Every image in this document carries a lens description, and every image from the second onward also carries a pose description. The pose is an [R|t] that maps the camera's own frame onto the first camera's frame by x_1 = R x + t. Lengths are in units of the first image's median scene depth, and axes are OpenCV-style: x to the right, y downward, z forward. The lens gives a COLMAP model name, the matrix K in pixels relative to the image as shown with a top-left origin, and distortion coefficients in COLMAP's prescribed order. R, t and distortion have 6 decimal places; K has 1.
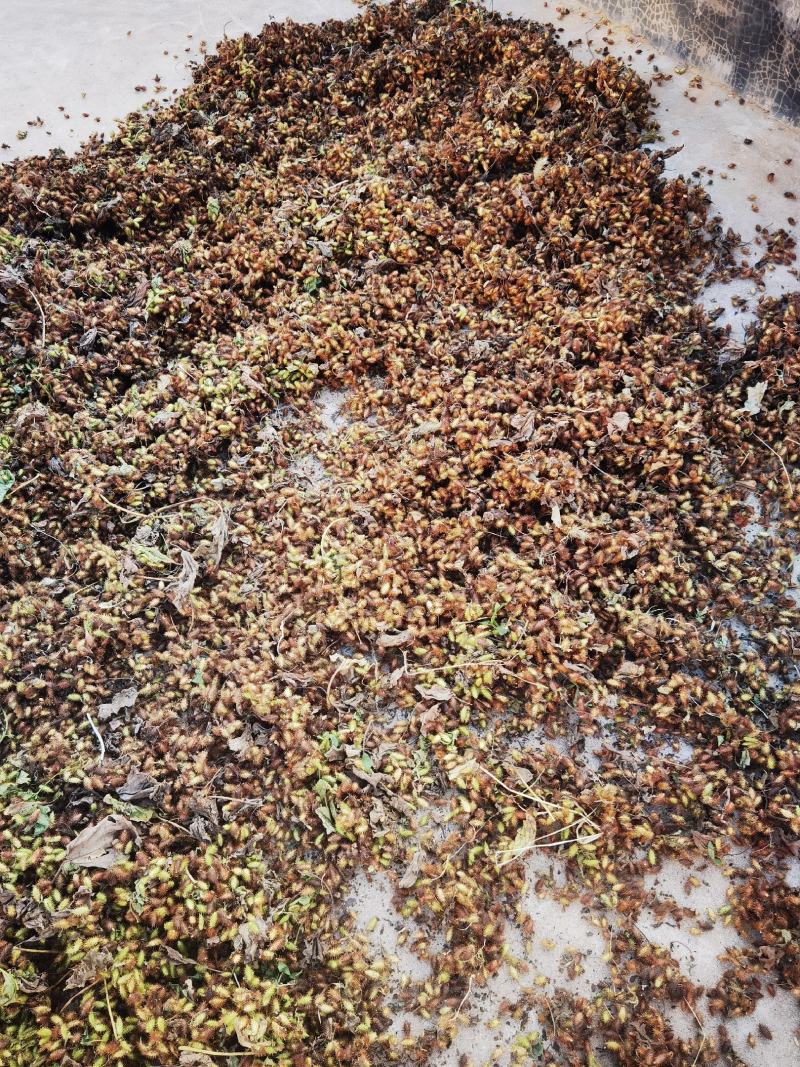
lens RADIAL K [[877.5, 0, 400.8], [0, 877.5, 535.3], [0, 0, 1]] dist [-0.006021, 0.003730]
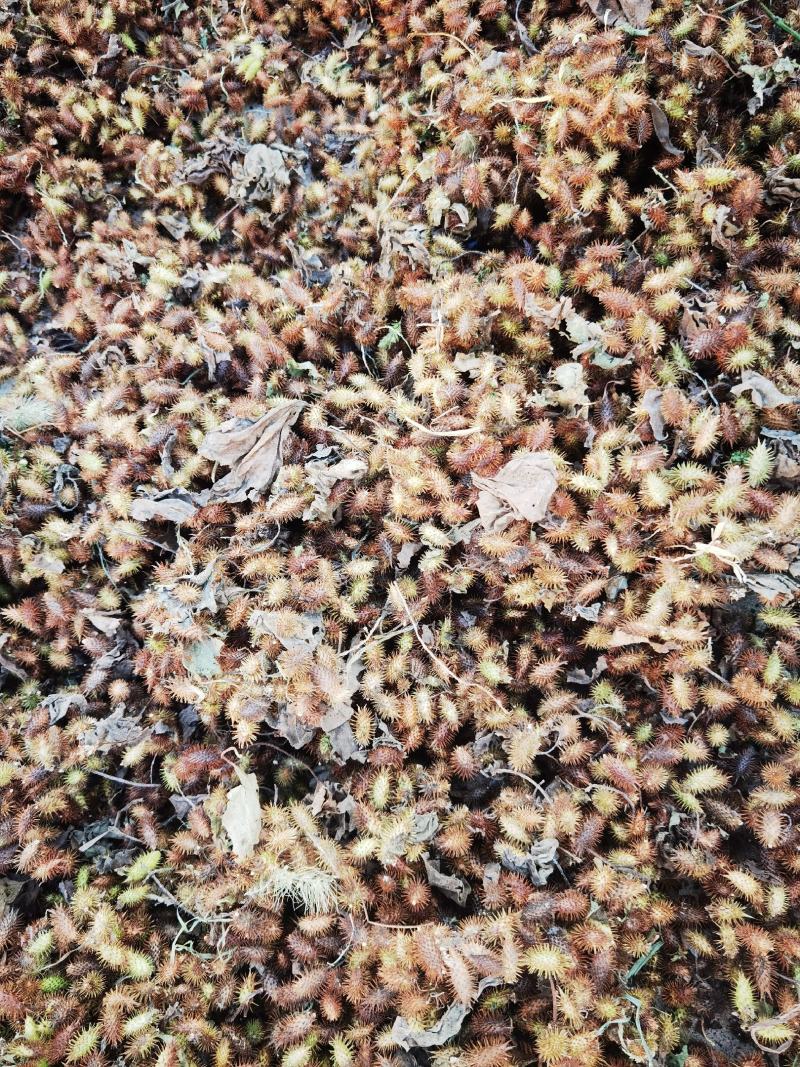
lens RADIAL K [[877.5, 0, 399.4], [0, 877.5, 530.2], [0, 0, 1]] dist [-0.006021, 0.003730]
pose [[0.985319, 0.099657, -0.138621, 0.235100], [-0.059626, 0.961695, 0.267557, -0.181219], [0.159975, -0.255364, 0.953518, 0.658018]]
